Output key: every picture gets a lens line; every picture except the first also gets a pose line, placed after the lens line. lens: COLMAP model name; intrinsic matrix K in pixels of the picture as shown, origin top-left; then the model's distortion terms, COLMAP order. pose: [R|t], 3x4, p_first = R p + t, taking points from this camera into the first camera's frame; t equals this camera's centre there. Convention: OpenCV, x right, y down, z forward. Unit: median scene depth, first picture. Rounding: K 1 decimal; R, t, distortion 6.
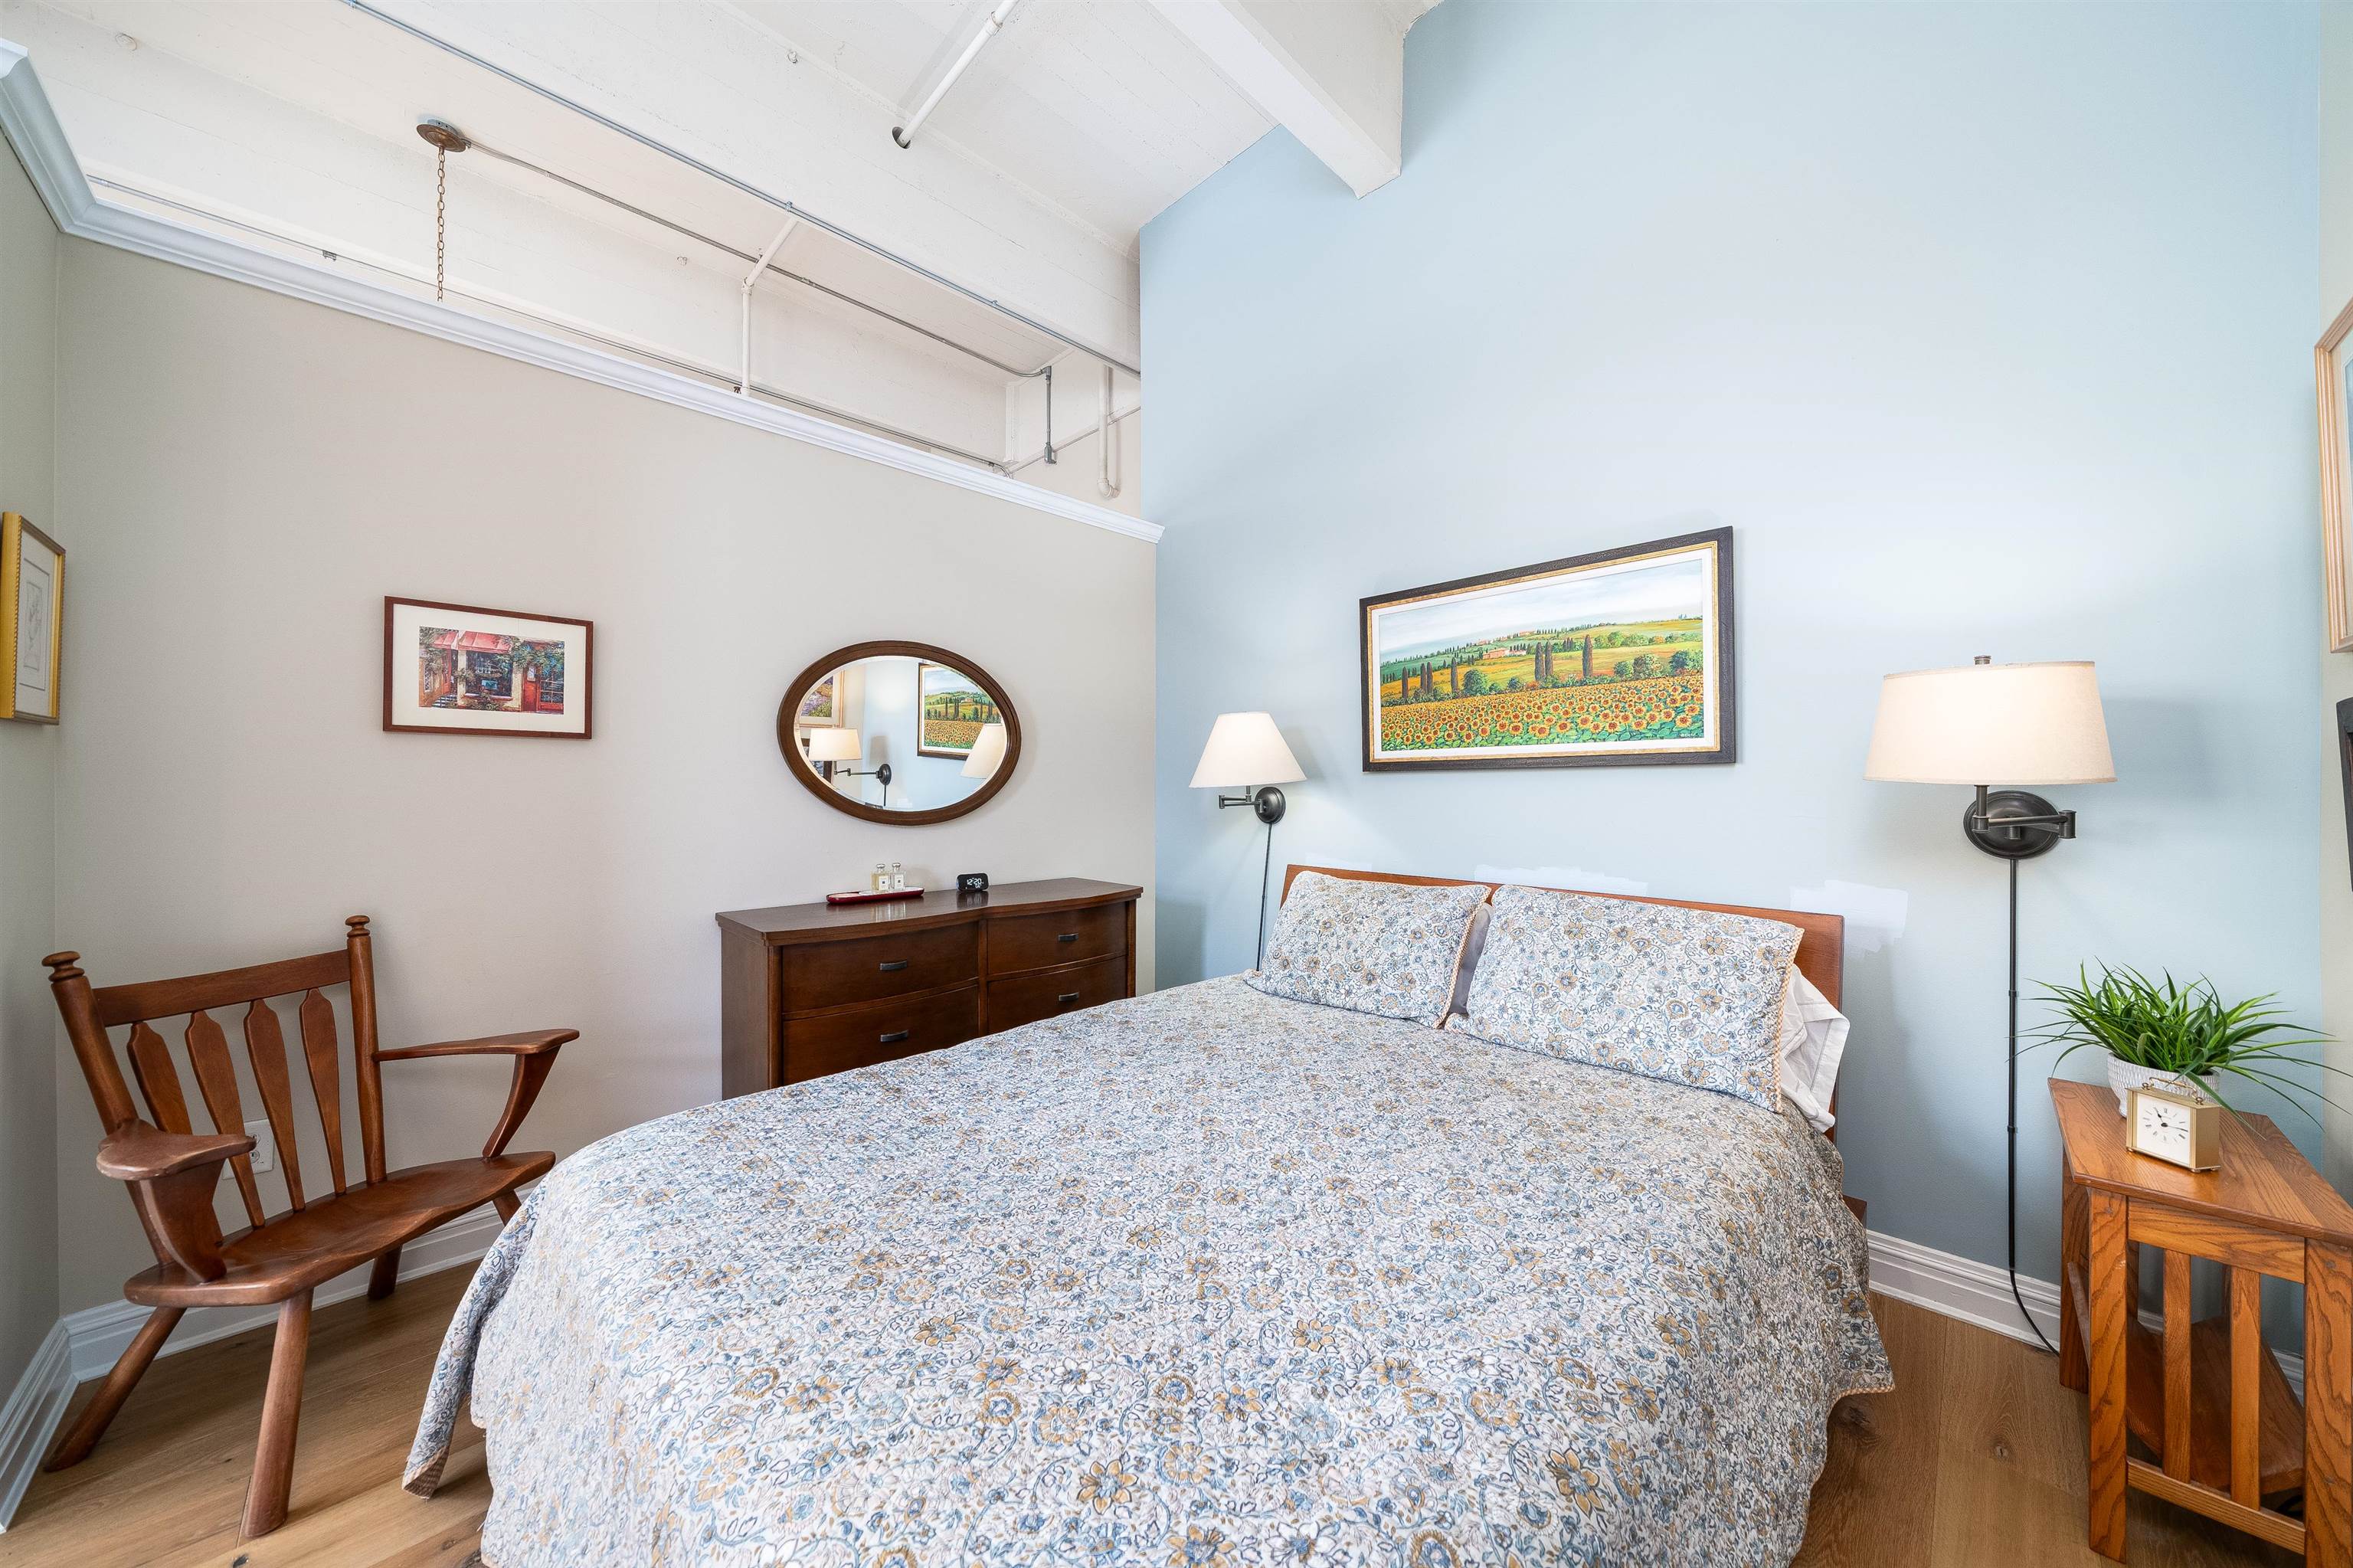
lens RADIAL K [[795.4, 0, 1176.5], [0, 795.4, 784.0], [0, 0, 1]] dist [-0.012685, 0.000161]
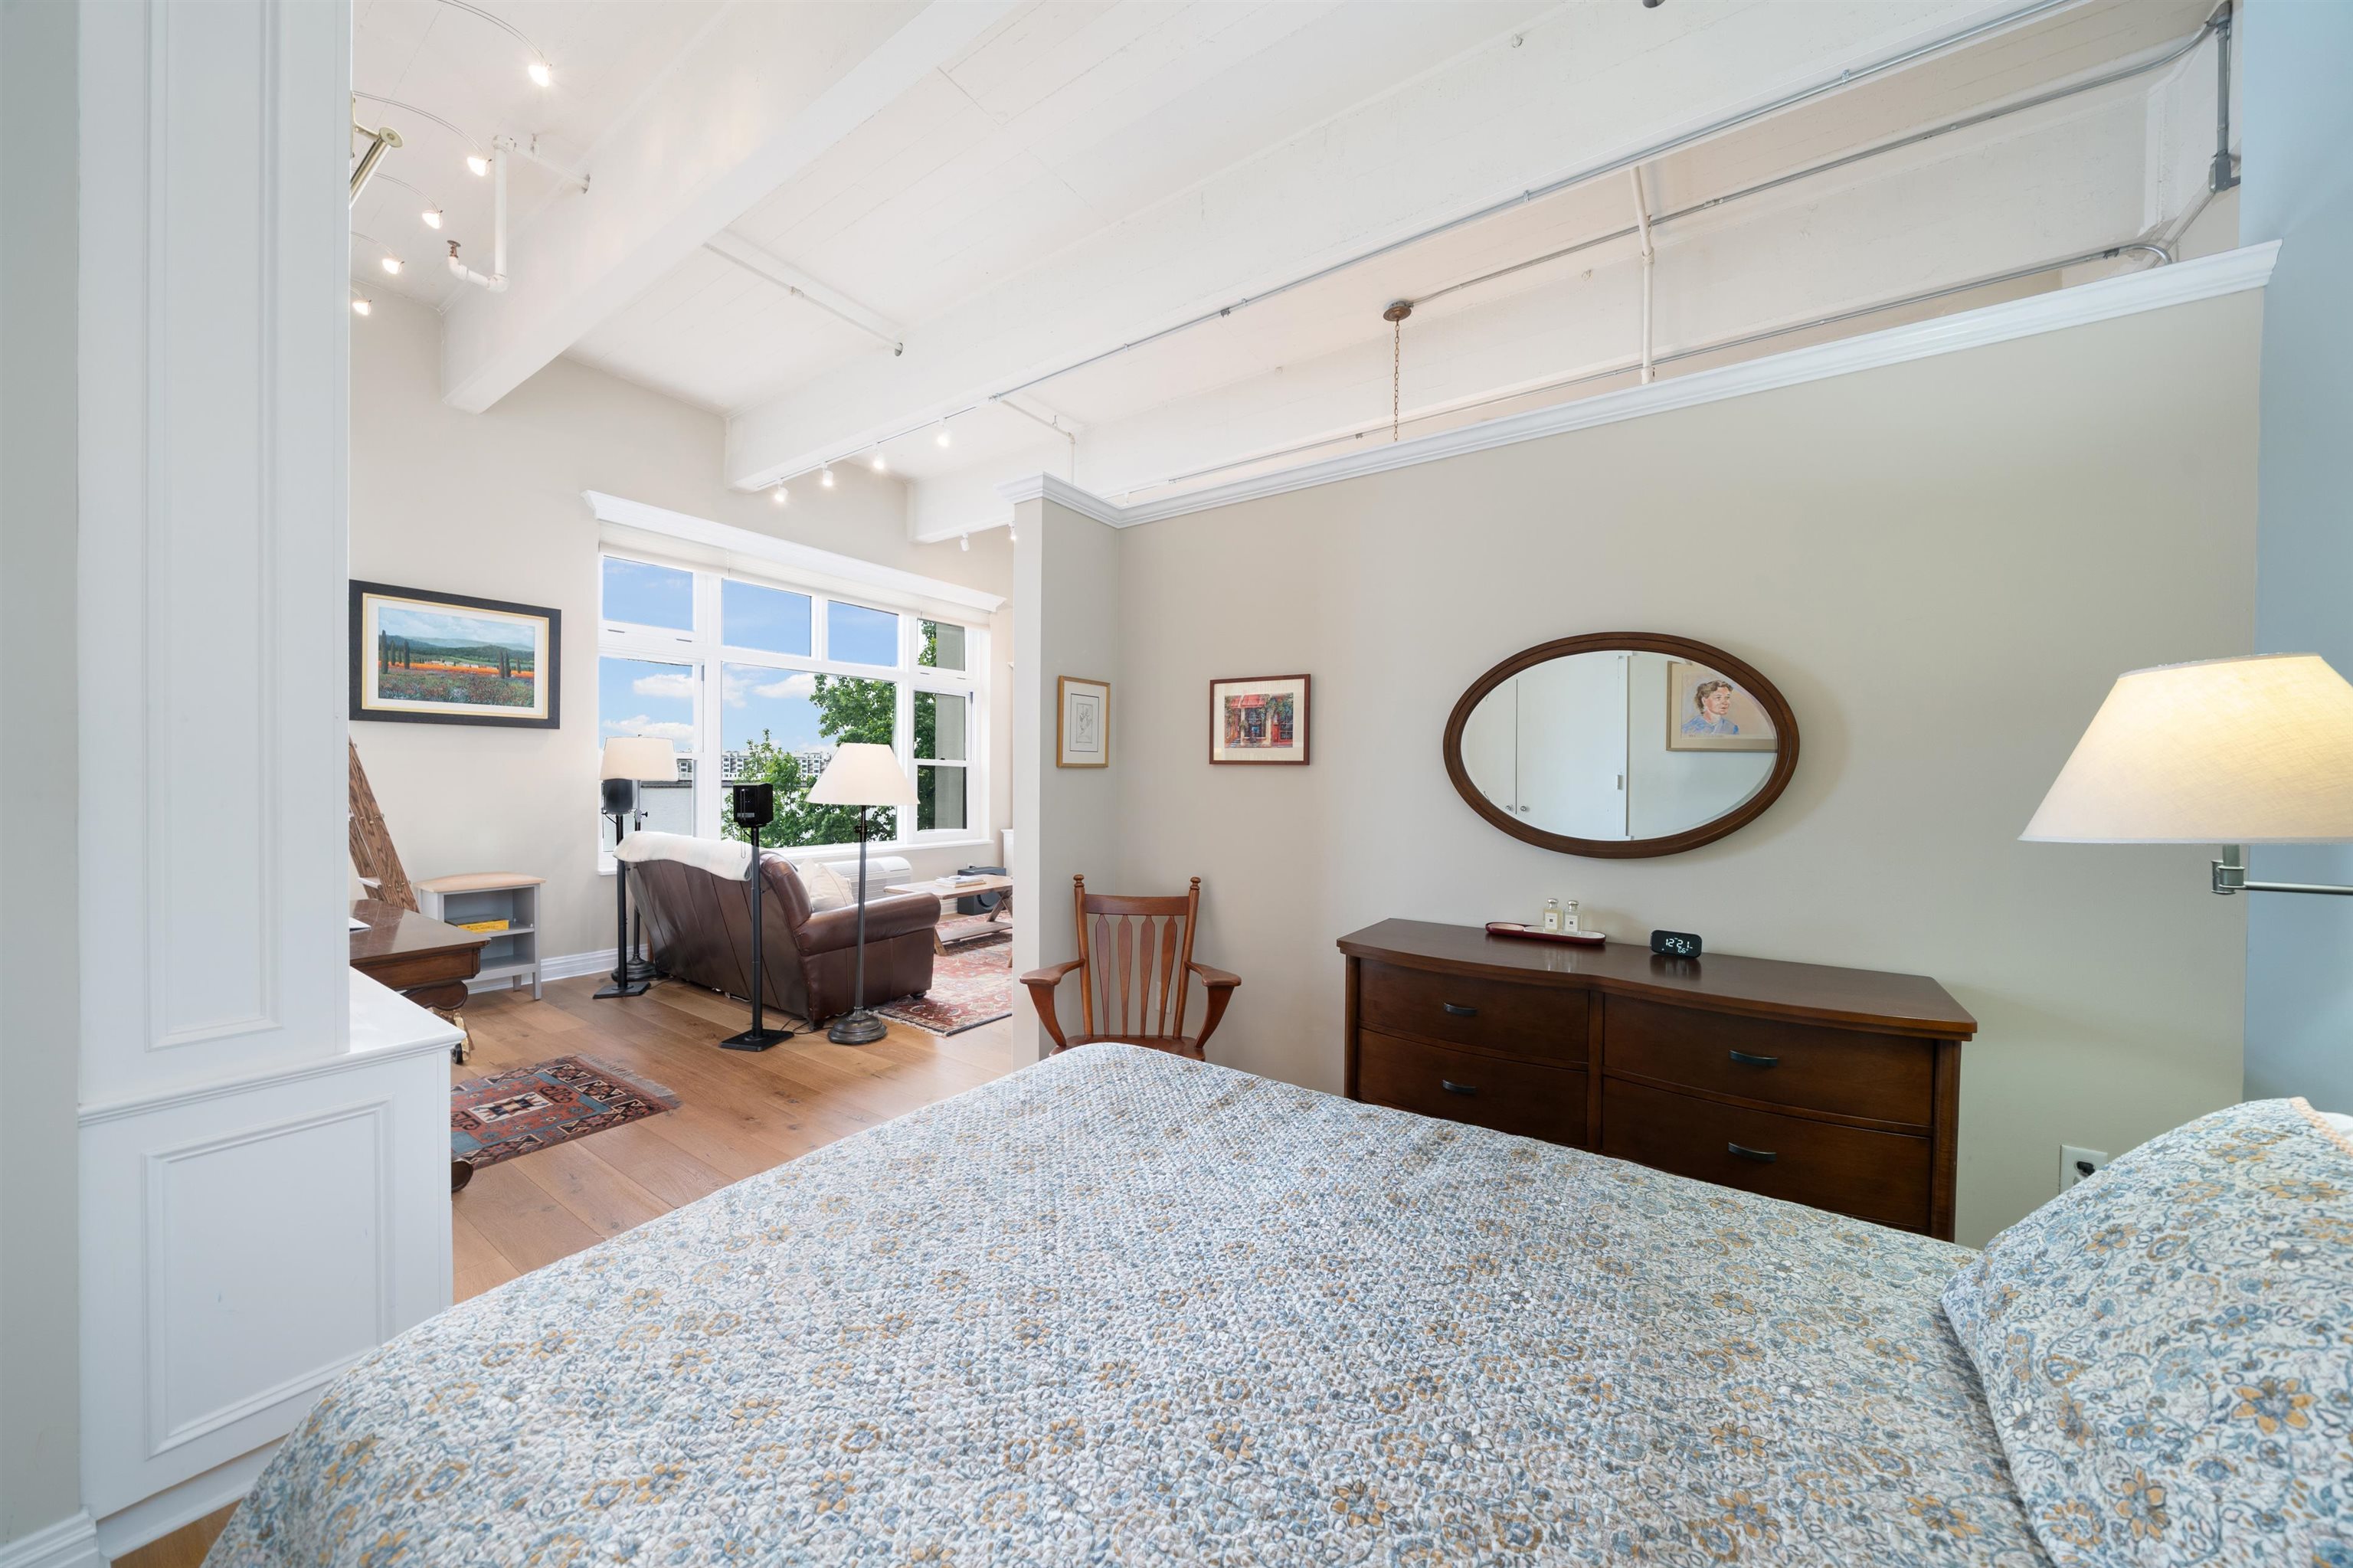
lens RADIAL K [[803.0, 0, 1183.2], [0, 803.0, 779.8], [0, 0, 1]] dist [-0.005691, -0.000069]
pose [[0.193642, 0.007352, -0.981045, 0.491167], [-0.007438, 0.999954, 0.006025, -0.037673], [0.981044, 0.006131, 0.193688, 0.523947]]
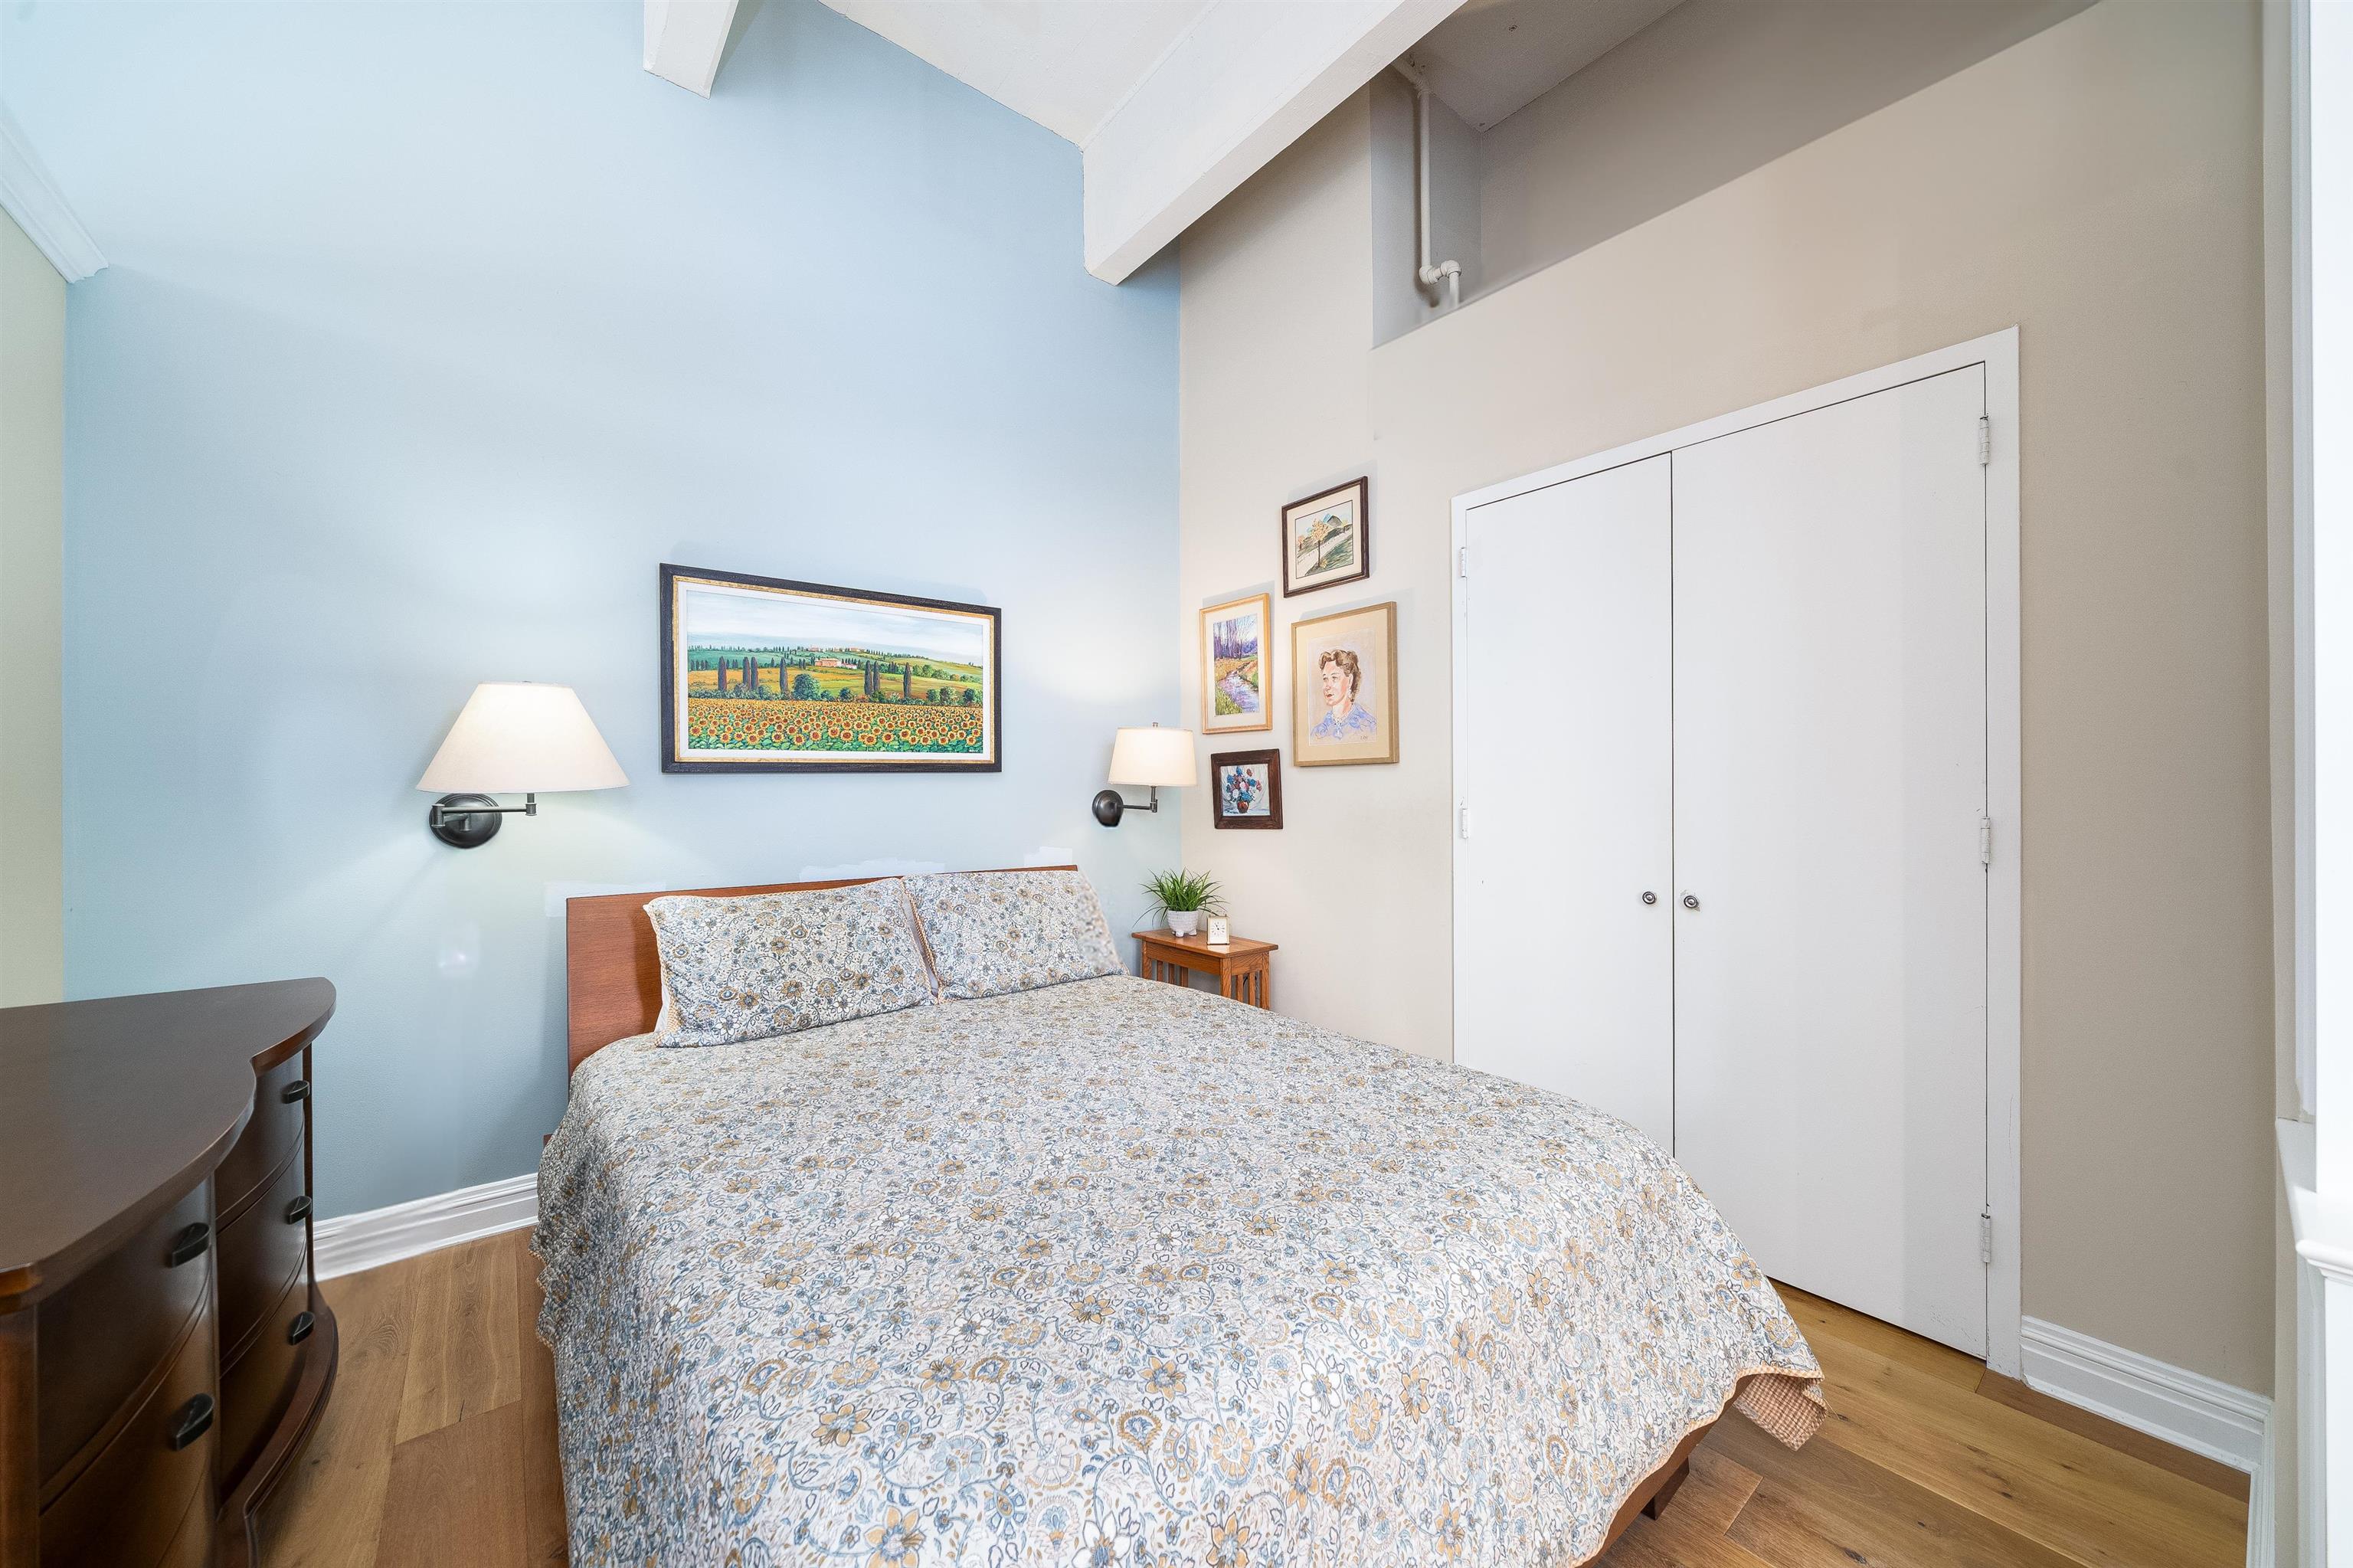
lens RADIAL K [[849.5, 0, 1172.4], [0, 849.5, 786.1], [0, 0, 1]] dist [-0.001909, -0.000062]
pose [[0.102362, 0.004348, 0.994738, -0.738086], [0.006945, 0.999963, -0.005086, 0.008256], [-0.994723, 0.007429, 0.102328, 0.484149]]
